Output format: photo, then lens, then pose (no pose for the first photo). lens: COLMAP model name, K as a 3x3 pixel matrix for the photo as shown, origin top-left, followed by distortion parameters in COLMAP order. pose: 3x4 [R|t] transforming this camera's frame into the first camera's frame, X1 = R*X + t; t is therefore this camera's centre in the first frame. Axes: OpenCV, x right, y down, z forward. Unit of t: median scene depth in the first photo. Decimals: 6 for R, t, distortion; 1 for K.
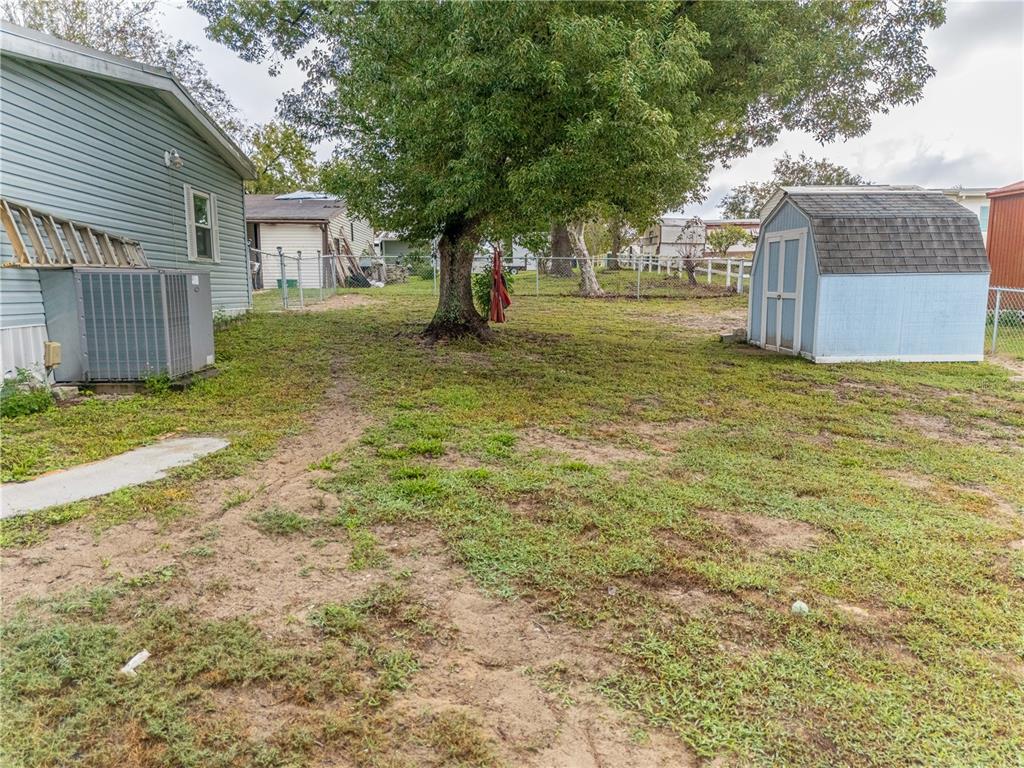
lens RADIAL K [[742.5, 0, 519.4], [0, 742.5, 383.3], [0, 0, 1]] dist [0.098386, -0.065547]
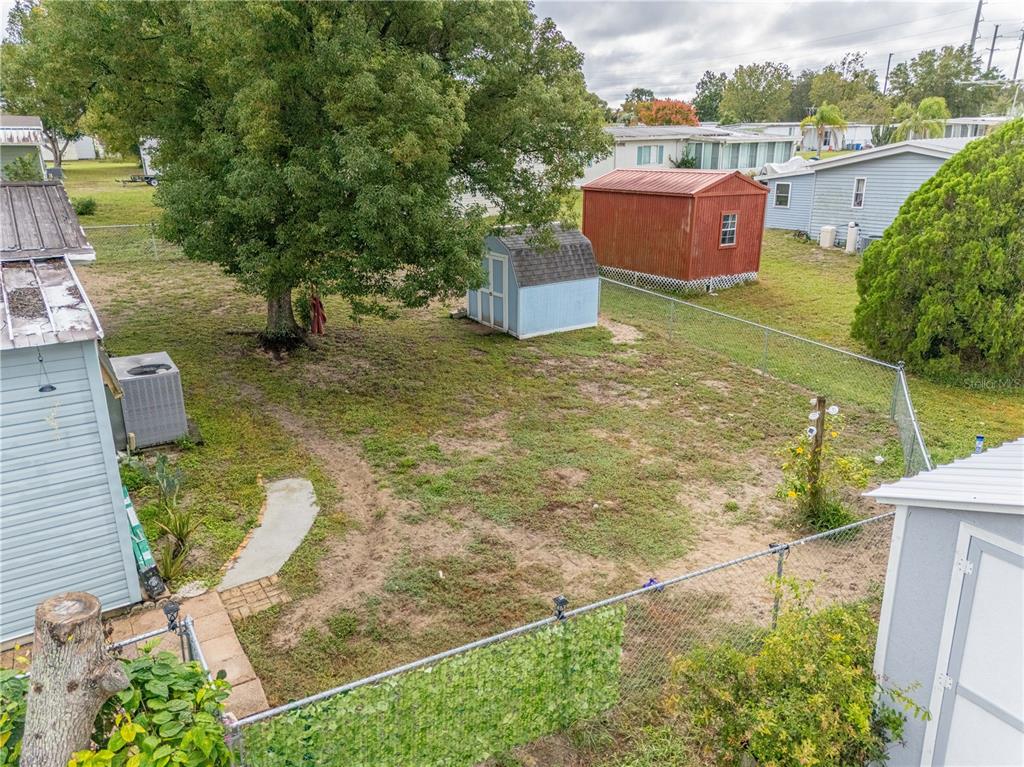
lens RADIAL K [[742.5, 0, 519.4], [0, 742.5, 382.8], [0, 0, 1]] dist [0.098386, -0.065547]
pose [[0.871207, -0.150455, 0.467291, -0.395509], [0.063043, 0.978285, 0.197445, -0.258929], [-0.486850, -0.142556, 0.861774, -0.442672]]
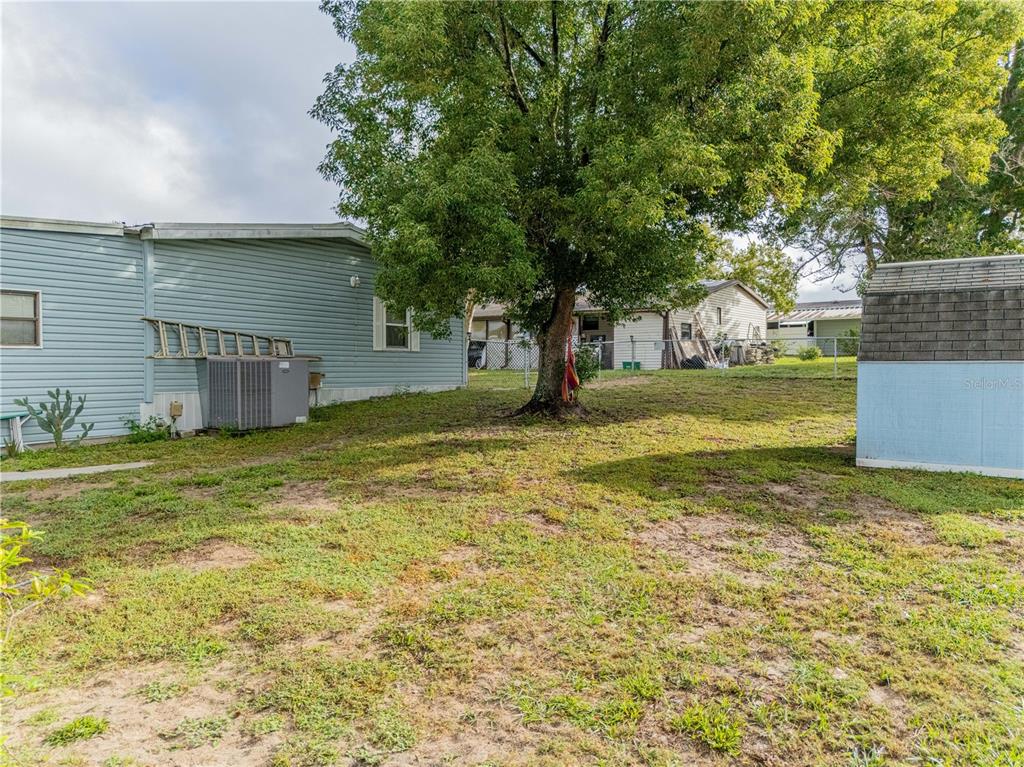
lens RADIAL K [[742.5, 0, 519.4], [0, 742.5, 382.8], [0, 0, 1]] dist [0.098386, -0.065547]
pose [[0.777146, 0.021606, -0.628949, 0.627397], [-0.089191, 0.993104, -0.076091, -0.020931], [0.622968, 0.115230, 0.773714, 0.105760]]
